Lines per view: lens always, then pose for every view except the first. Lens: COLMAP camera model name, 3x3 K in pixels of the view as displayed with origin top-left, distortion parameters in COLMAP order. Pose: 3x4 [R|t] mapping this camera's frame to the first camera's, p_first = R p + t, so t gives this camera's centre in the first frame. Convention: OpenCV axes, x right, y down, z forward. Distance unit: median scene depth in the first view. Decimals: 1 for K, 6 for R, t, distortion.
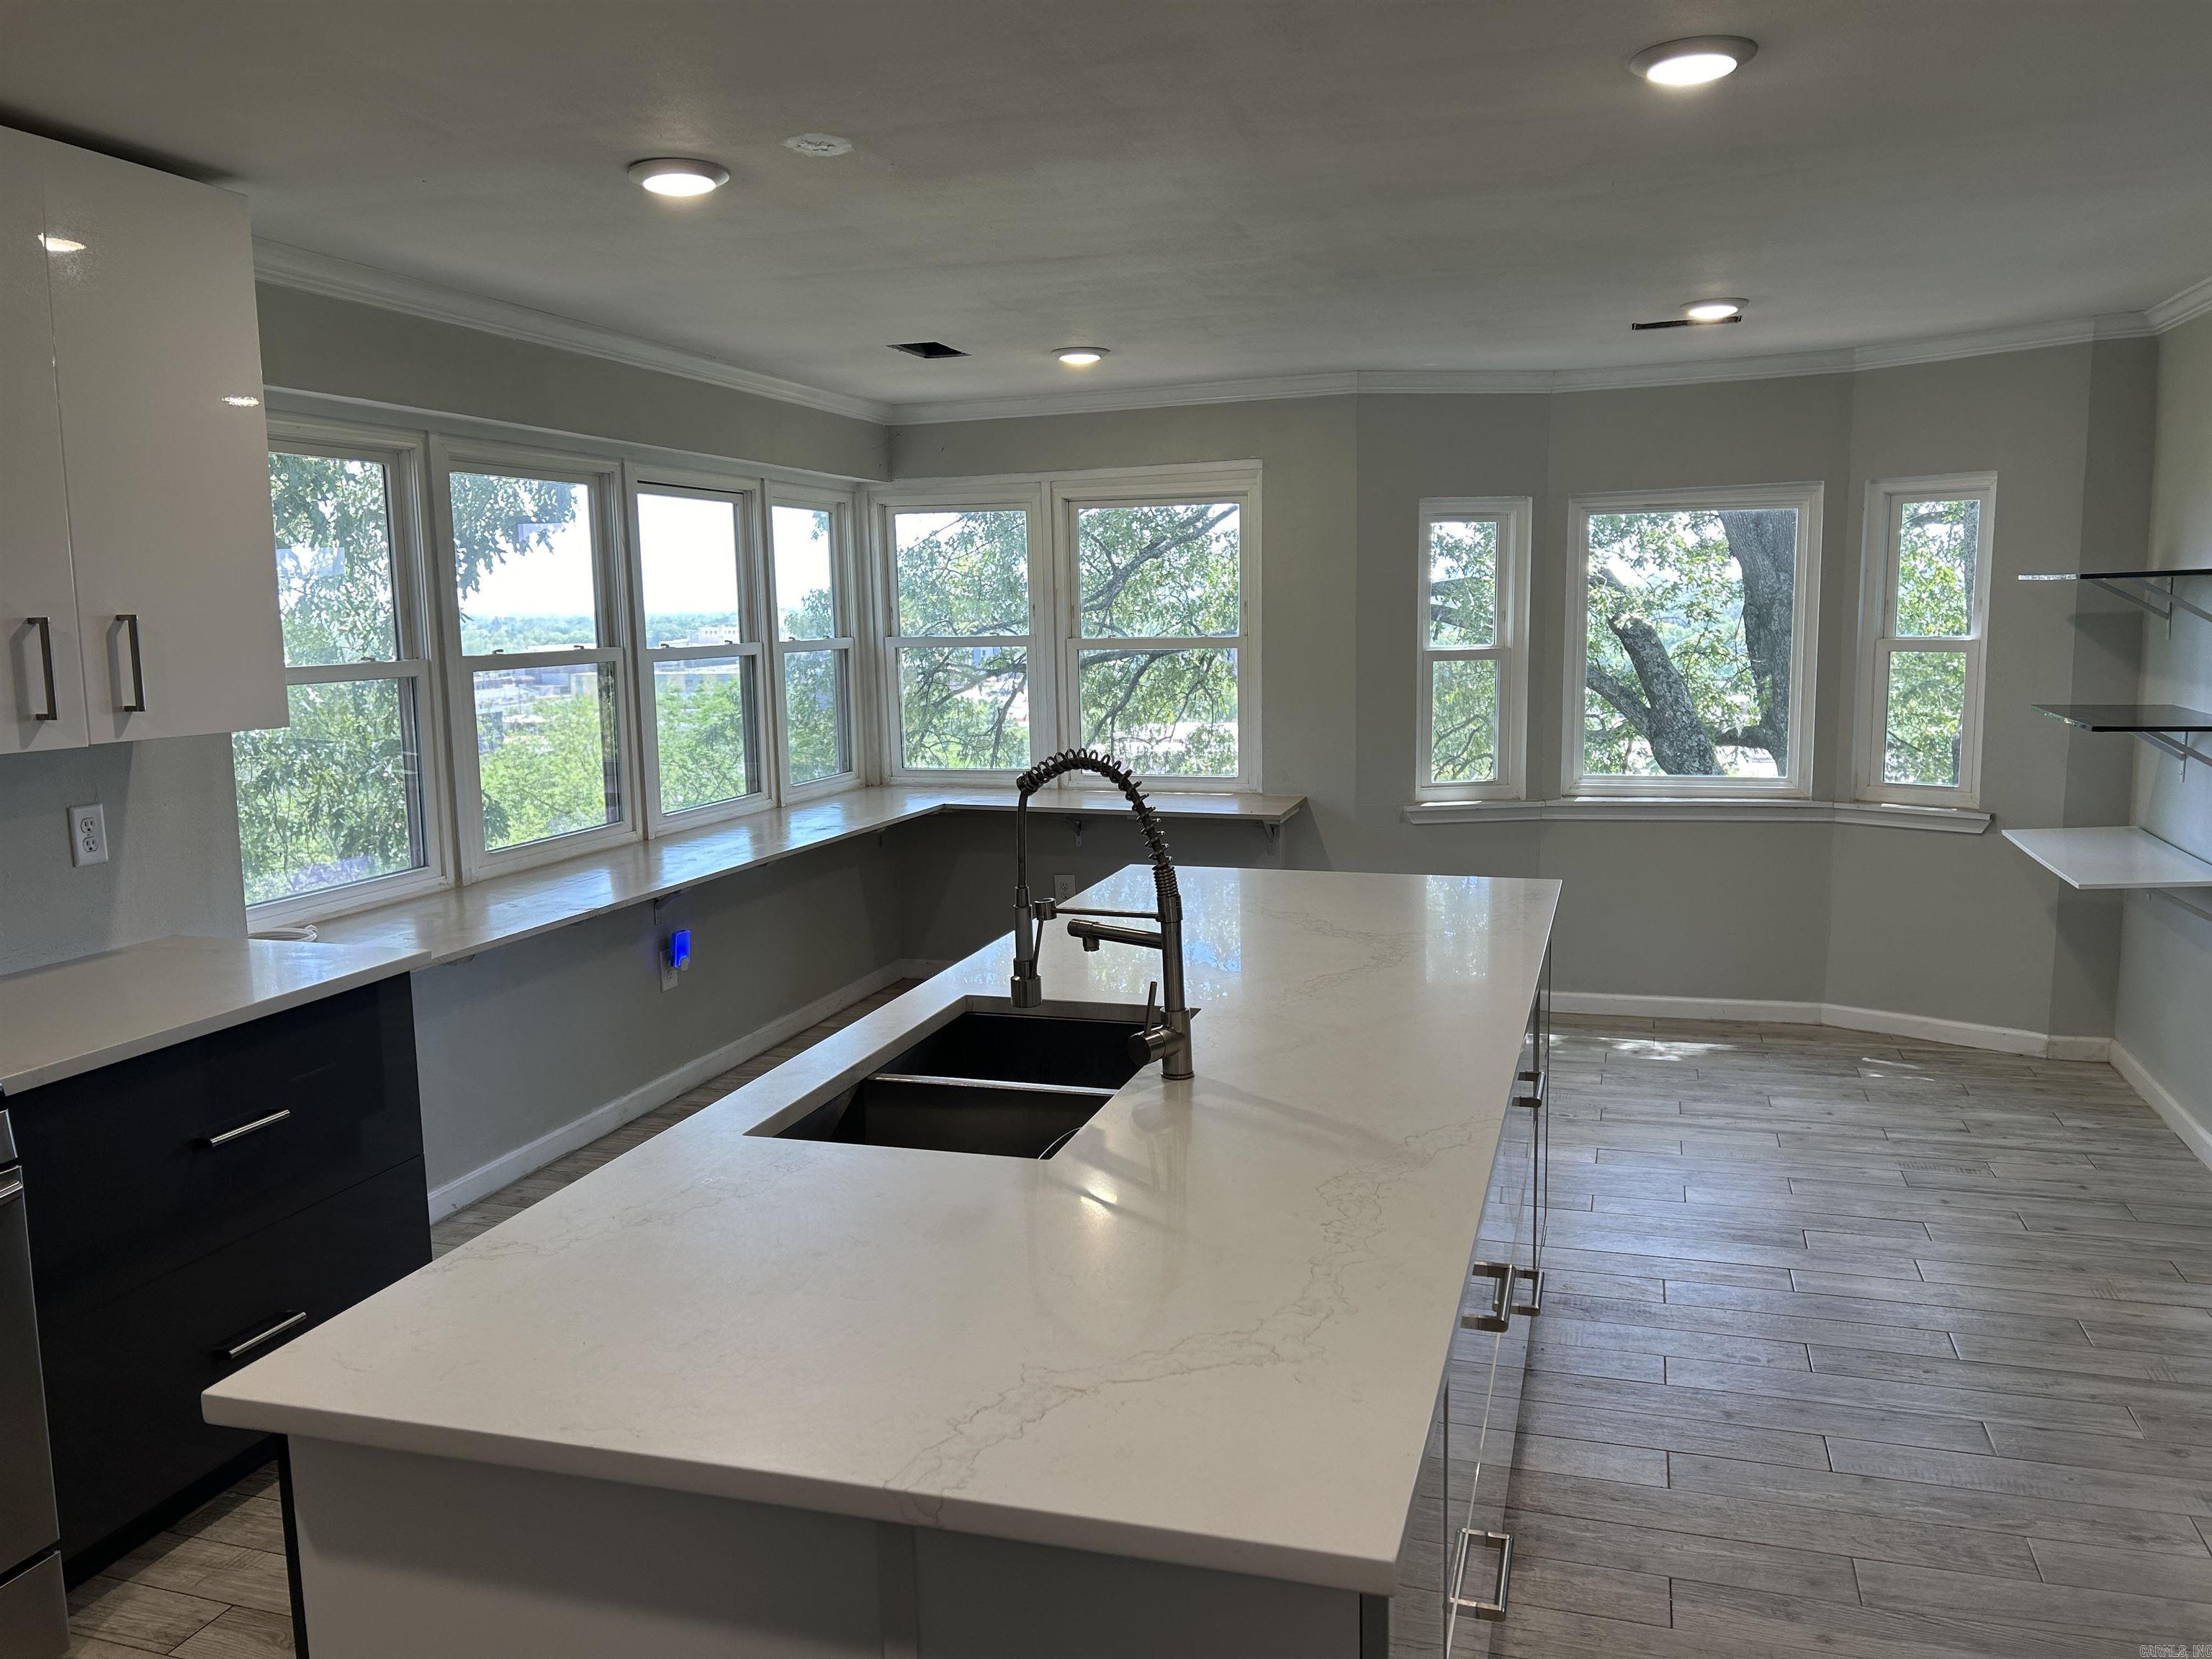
lens RADIAL K [[1683.3, 0, 1100.8], [0, 1683.3, 823.6], [0, 0, 1]] dist [0.031511, -0.015444]
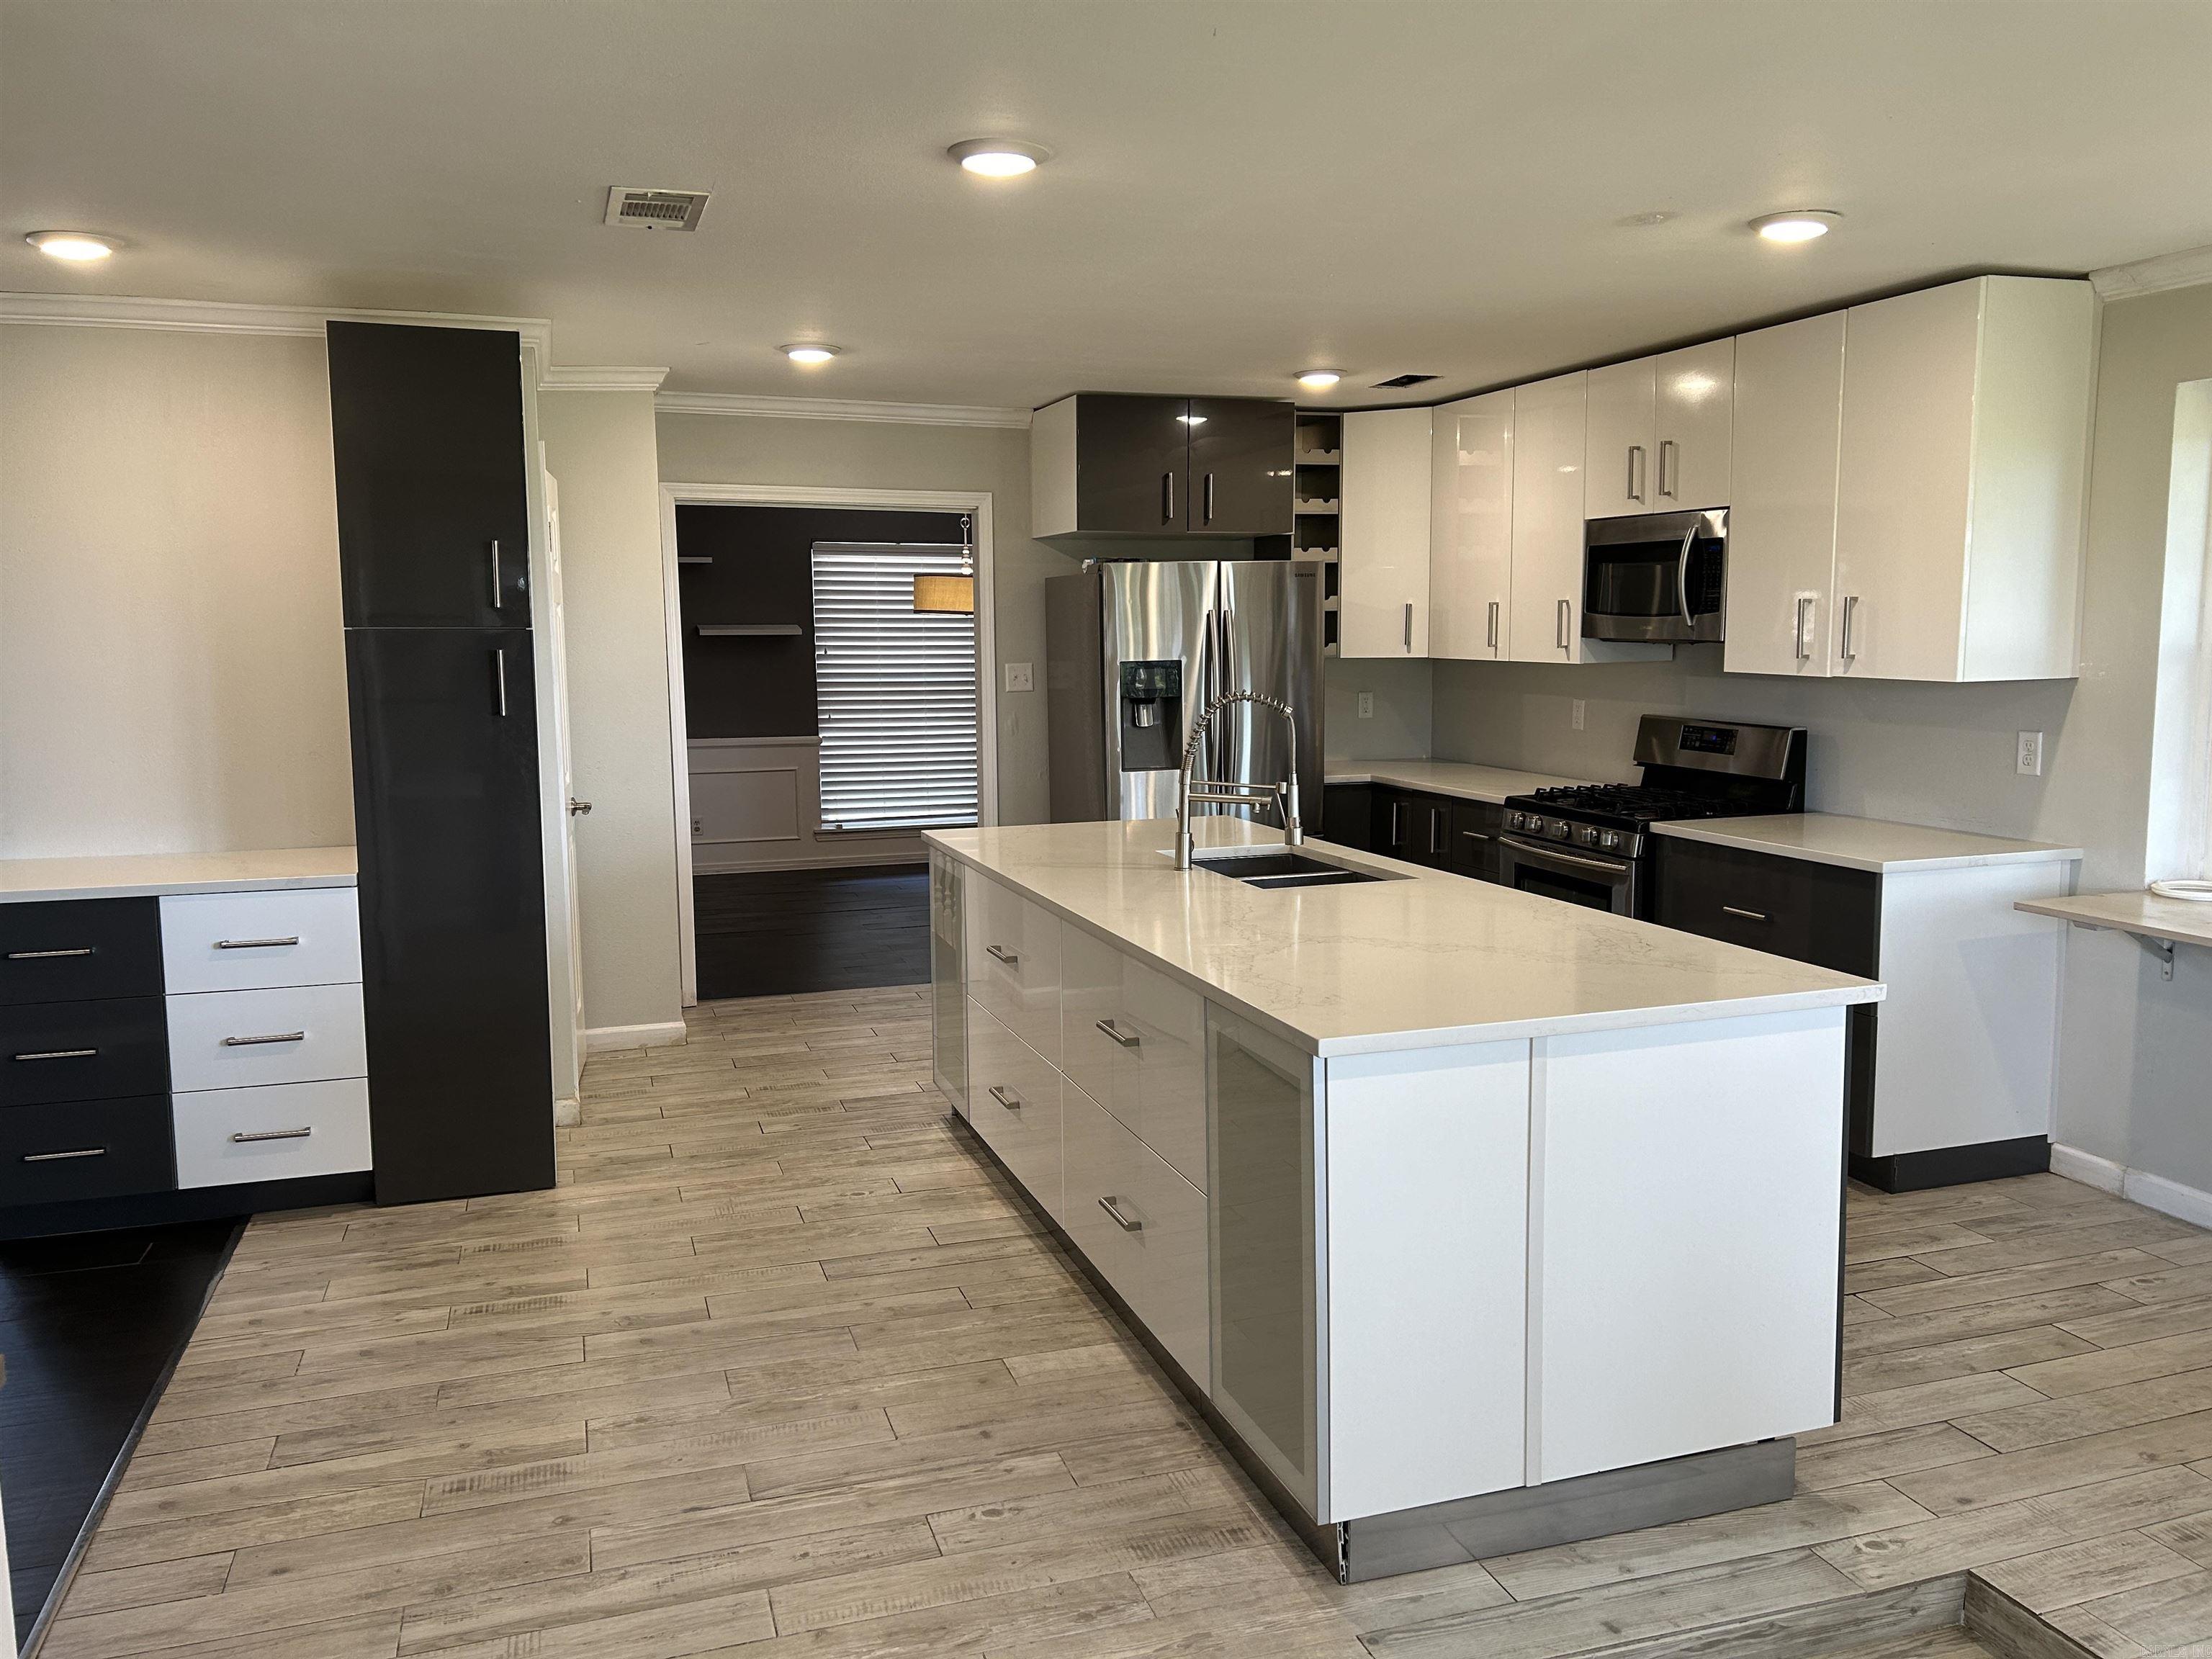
lens RADIAL K [[1683.3, 0, 1092.7], [0, 1683.3, 821.5], [0, 0, 1]] dist [0.031511, -0.015444]
pose [[-0.814765, 0.094796, -0.571989, 0.836194], [-0.059154, 0.967804, 0.244656, -0.238442], [0.576765, 0.233173, -0.782925, 1.697892]]
